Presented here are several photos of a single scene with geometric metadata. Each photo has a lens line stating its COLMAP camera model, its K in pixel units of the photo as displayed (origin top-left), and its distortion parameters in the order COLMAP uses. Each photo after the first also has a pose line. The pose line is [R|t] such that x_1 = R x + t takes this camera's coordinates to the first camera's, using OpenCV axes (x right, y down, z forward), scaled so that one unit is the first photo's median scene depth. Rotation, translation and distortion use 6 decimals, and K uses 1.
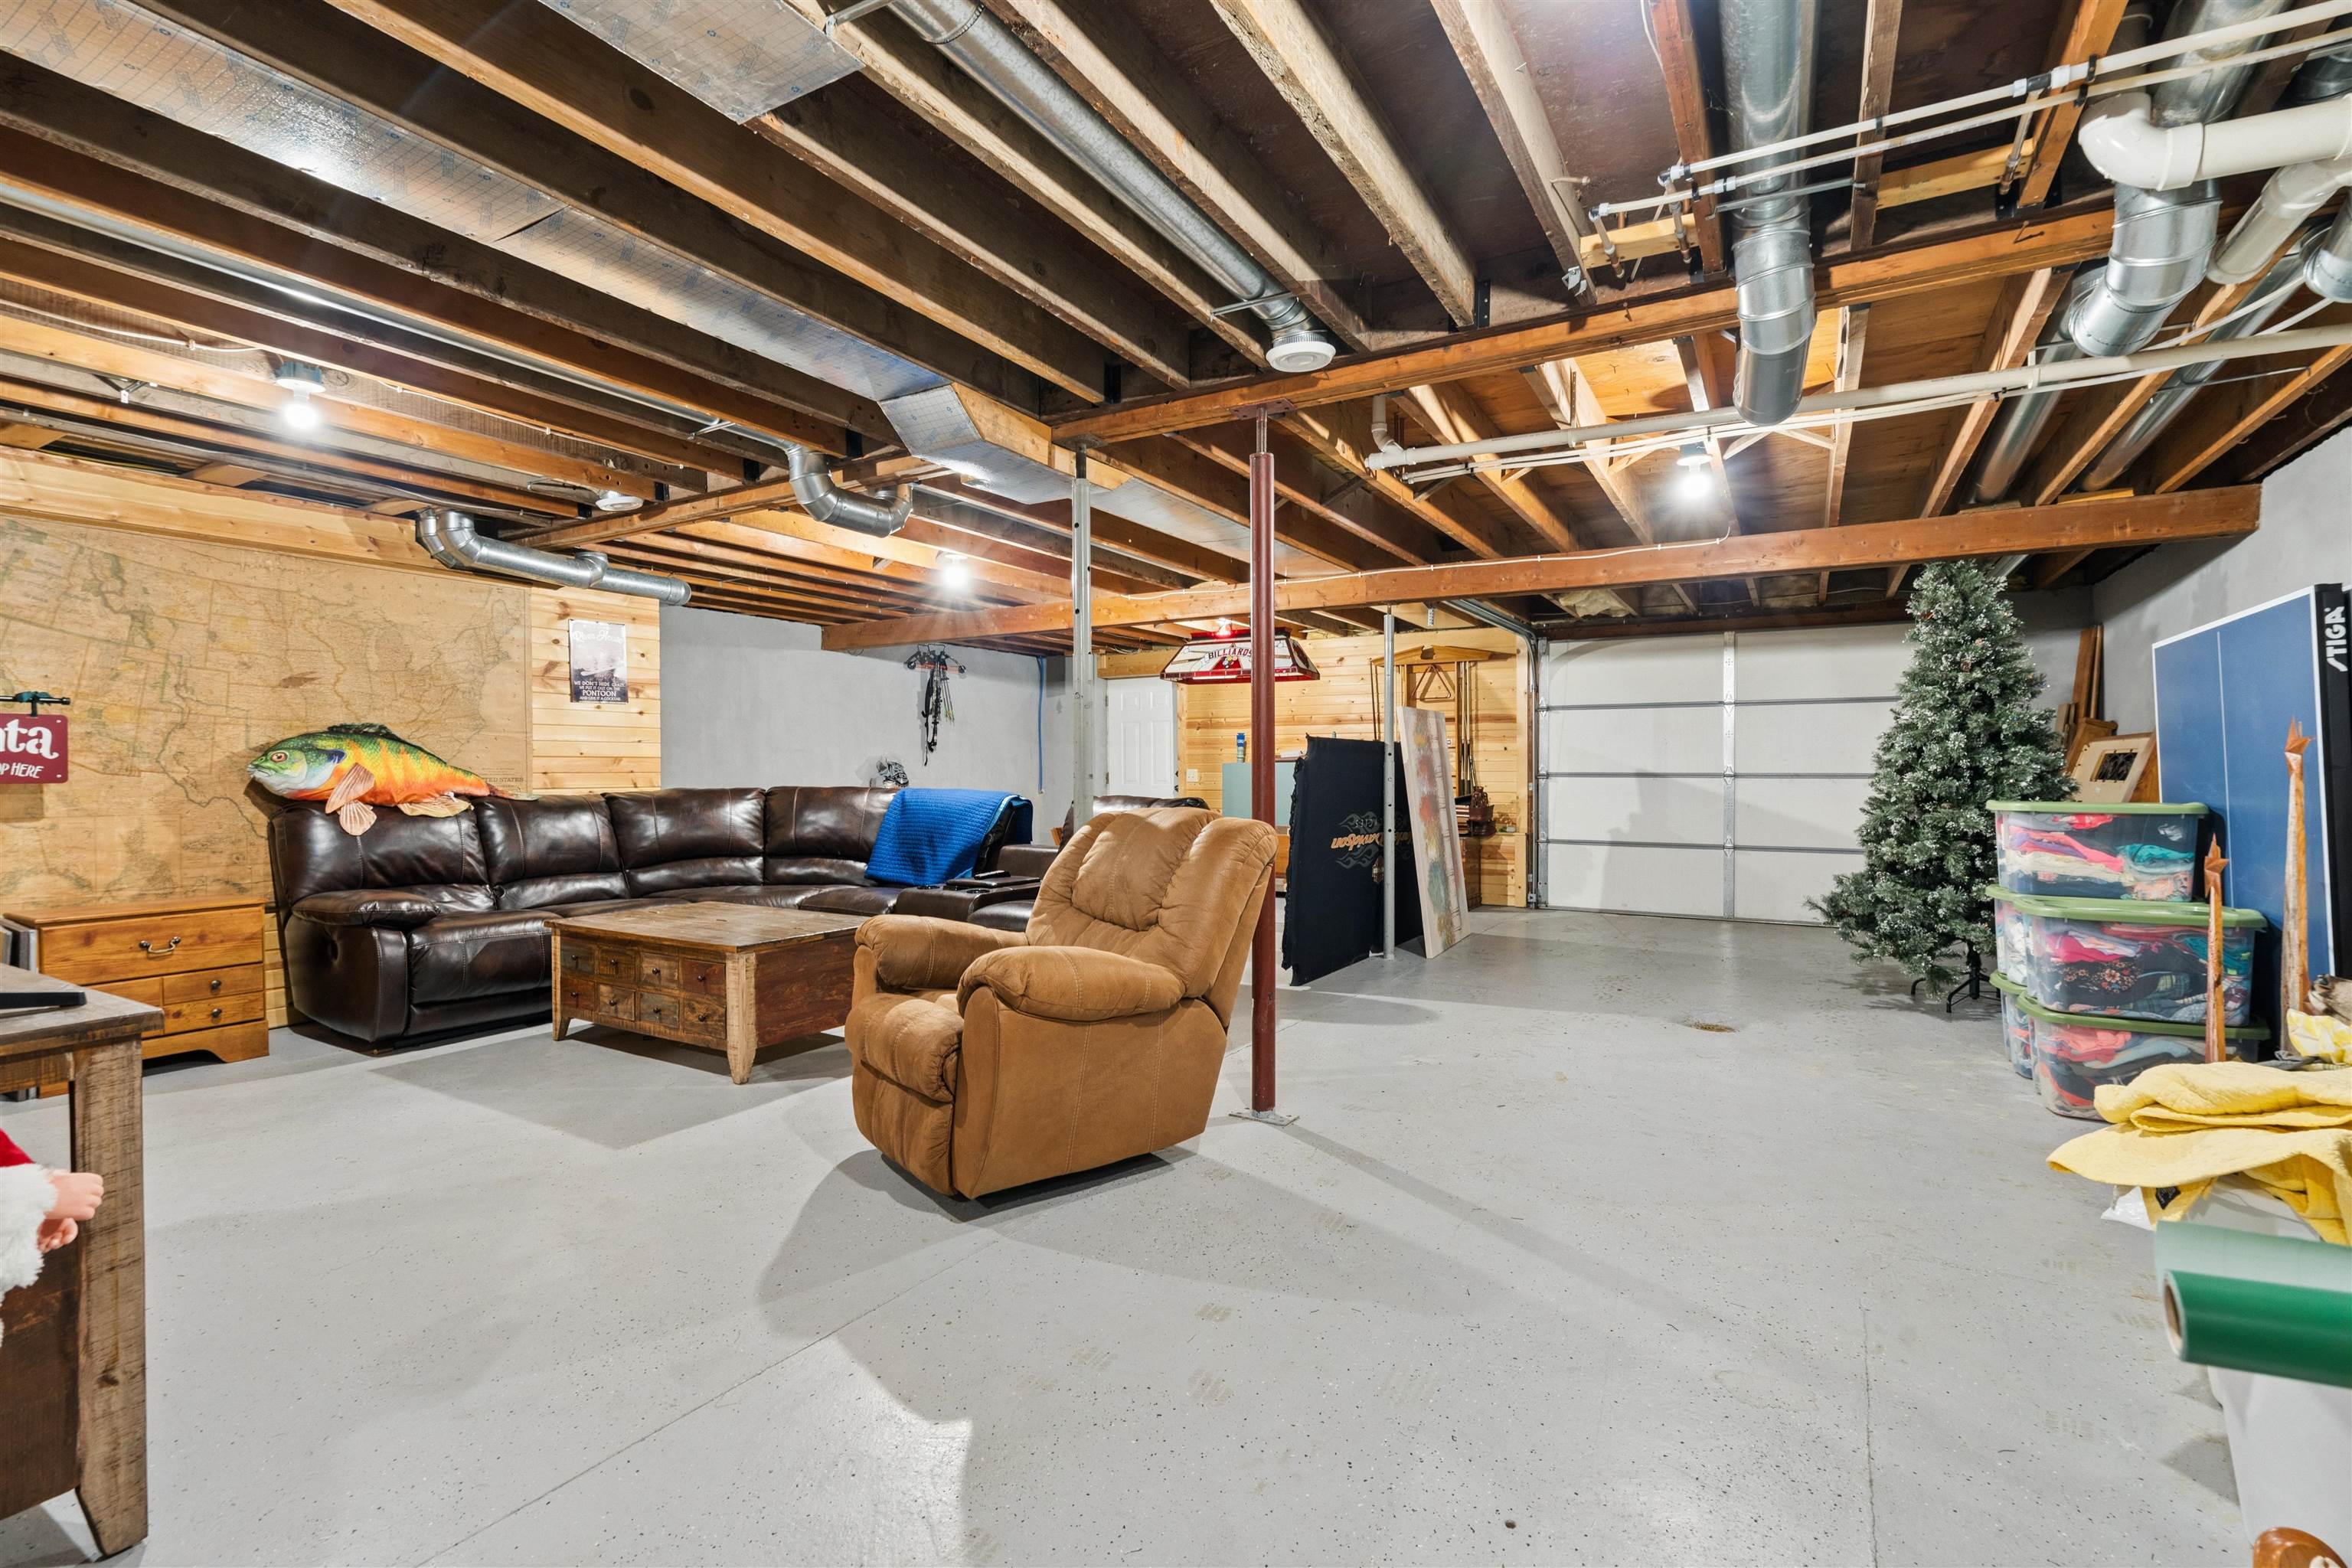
lens RADIAL K [[1060.1, 0, 1186.6], [0, 1060.1, 781.0], [0, 0, 1]] dist [-0.006989, 0.003861]
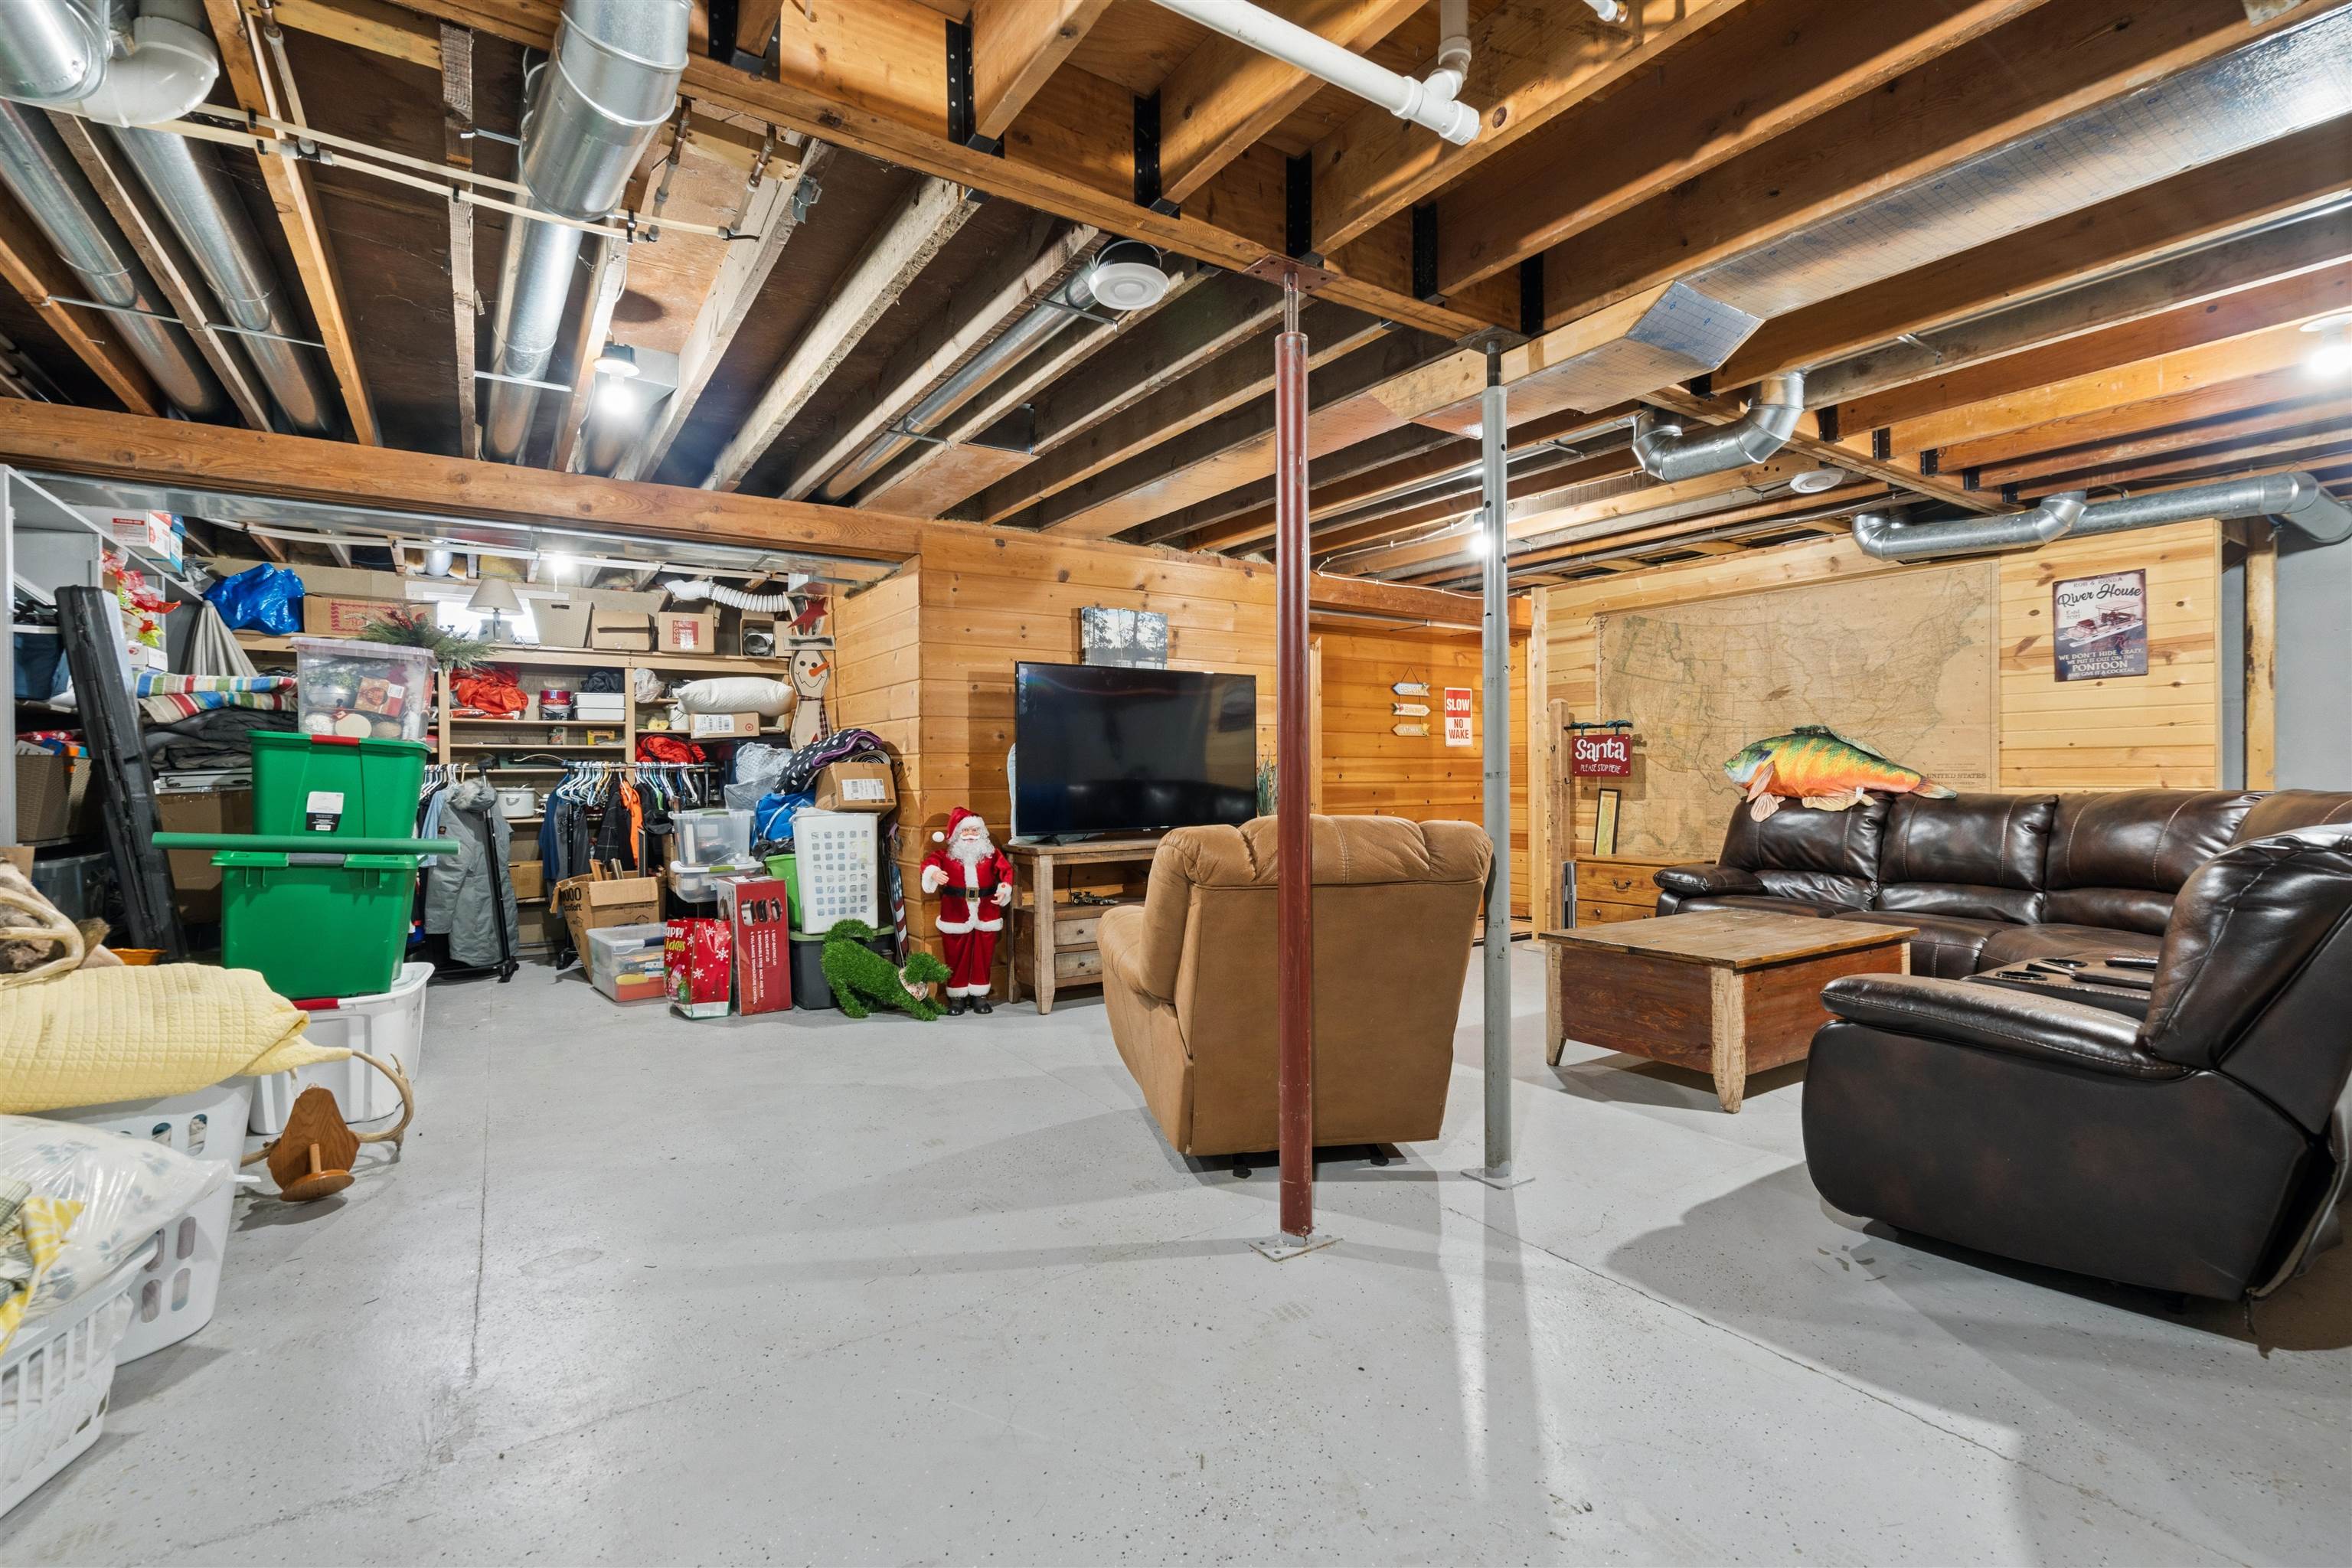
lens RADIAL K [[1060.1, 0, 1184.9], [0, 1060.1, 786.6], [0, 0, 1]] dist [-0.006989, 0.003861]
pose [[-0.435913, 0.014544, -0.899871, 0.594343], [-0.001643, 0.999855, 0.016955, -0.007860], [0.899987, 0.008869, -0.435826, 0.975998]]
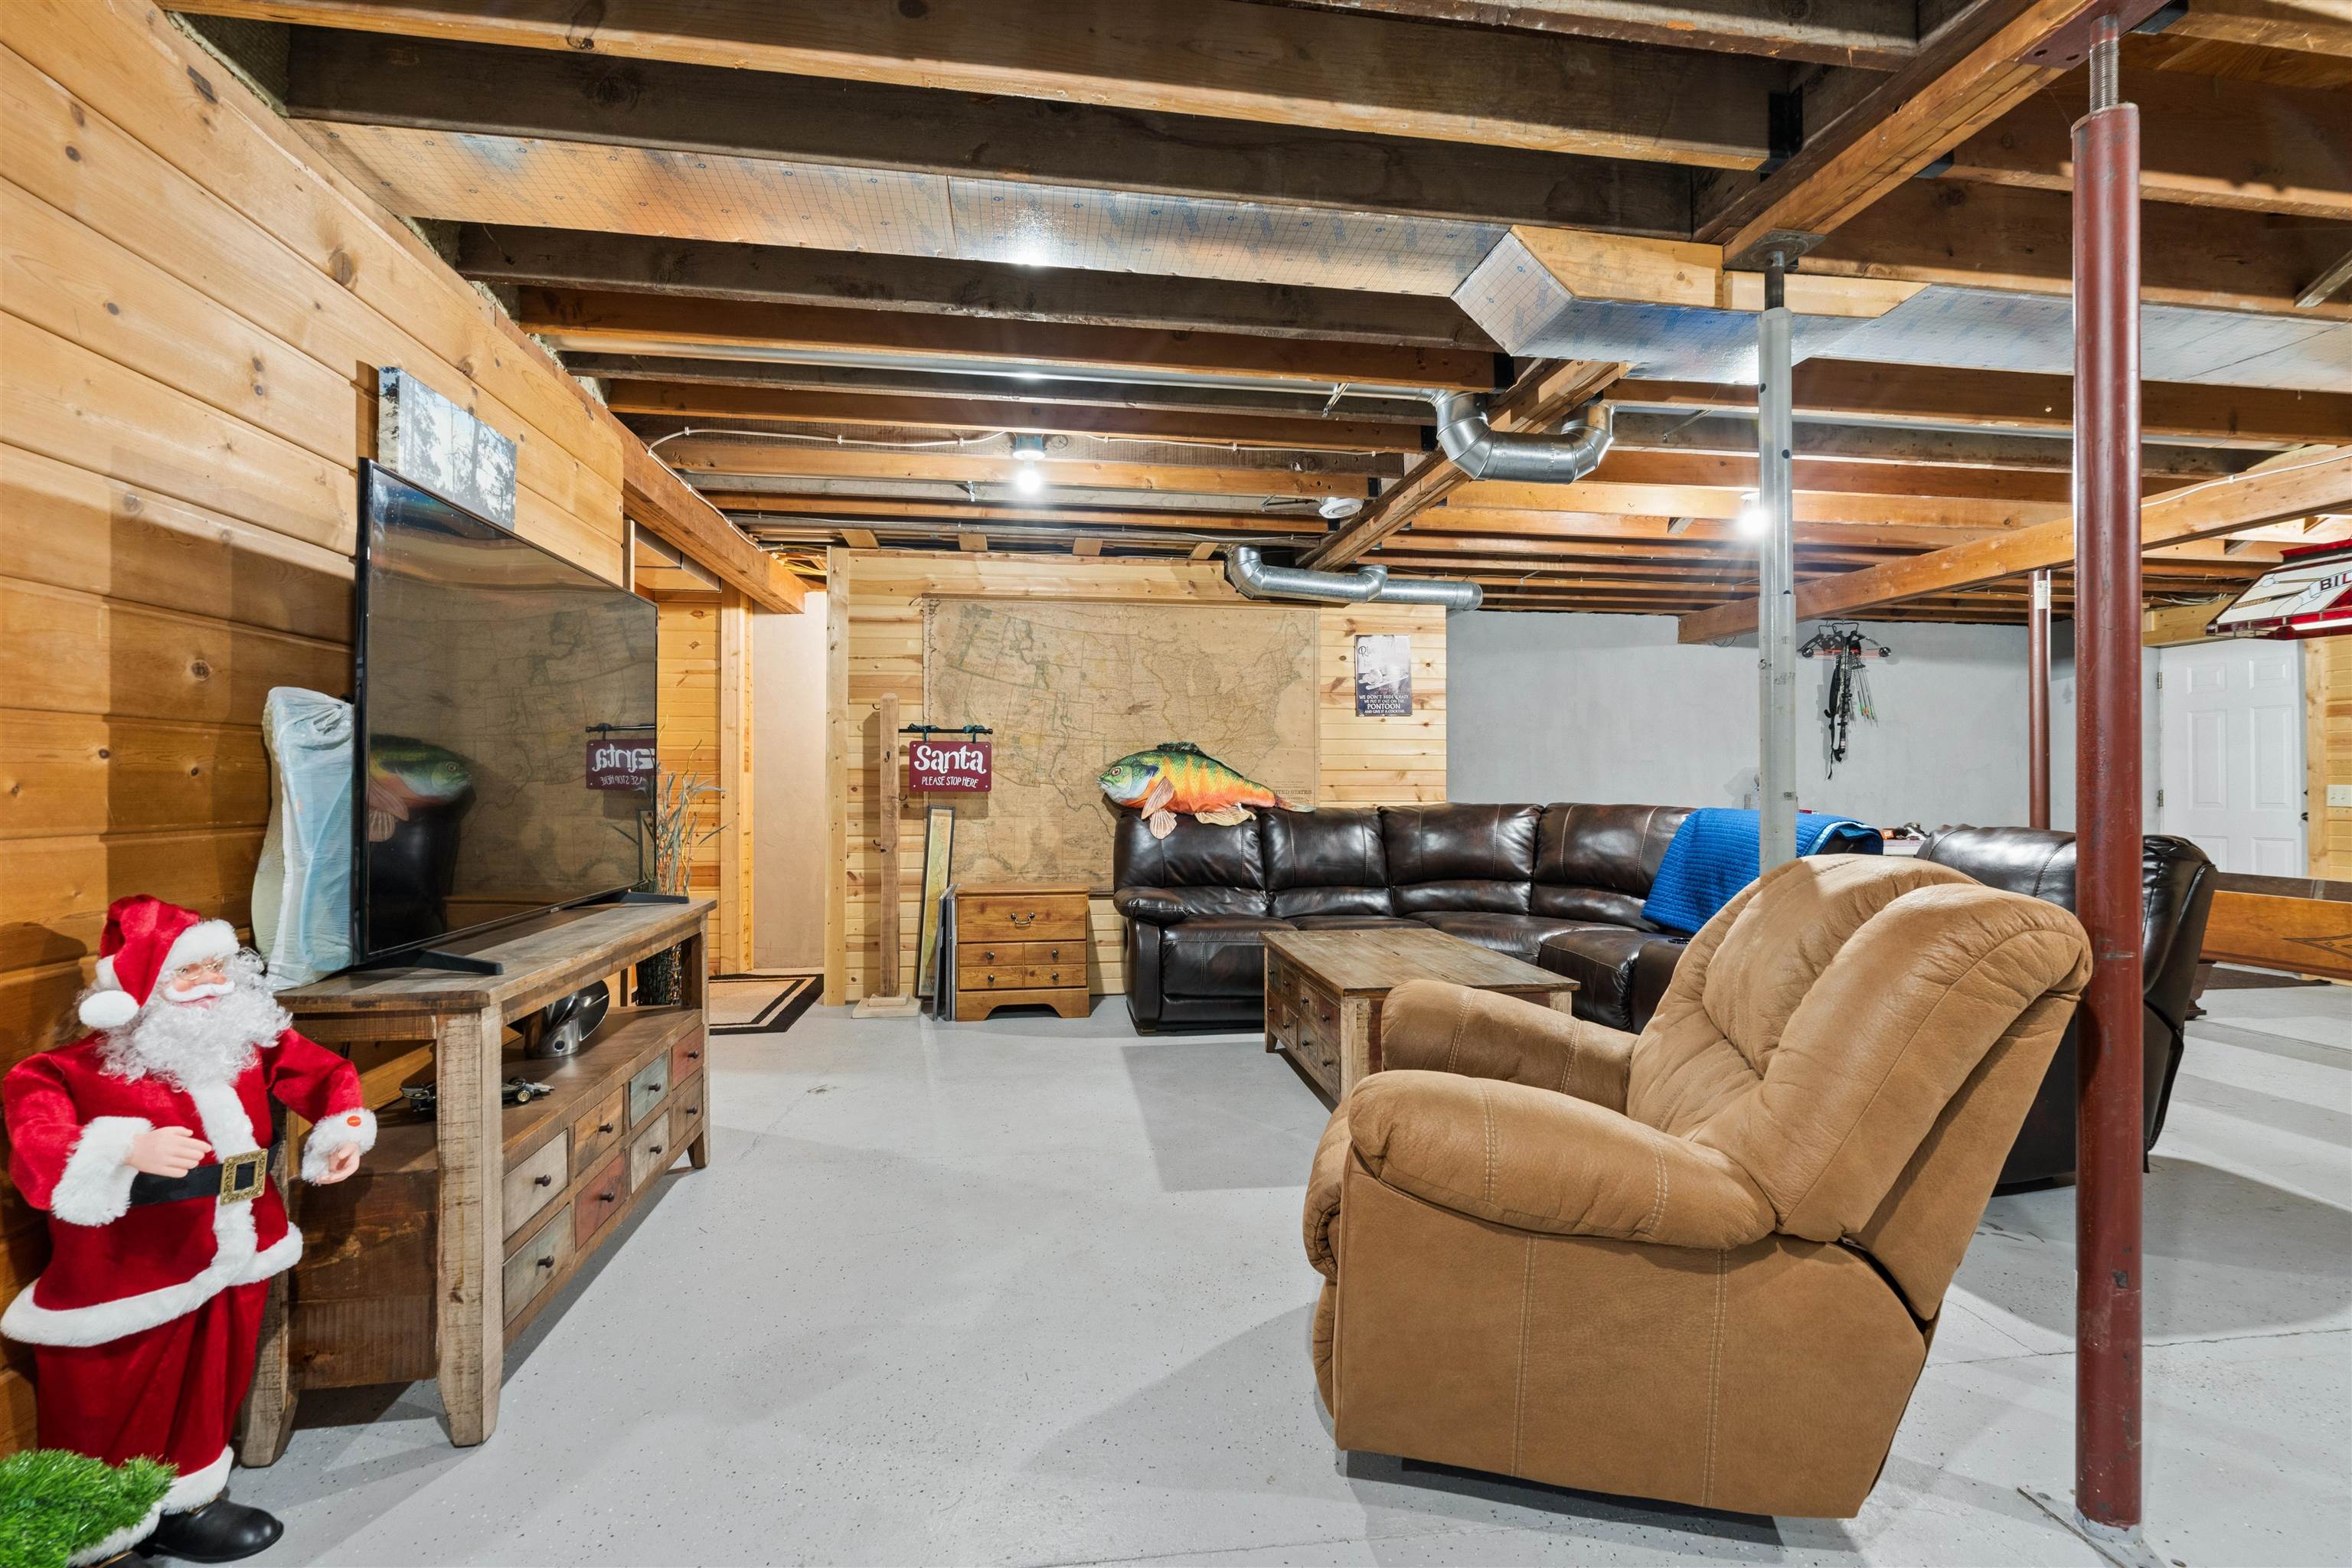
lens RADIAL K [[1060.1, 0, 1181.4], [0, 1060.1, 781.4], [0, 0, 1]] dist [-0.006989, 0.003861]
pose [[0.625736, 0.001562, -0.780033, 0.140348], [-0.011311, 0.999911, -0.007072, -0.003903], [0.779953, 0.013248, 0.625698, 0.302696]]
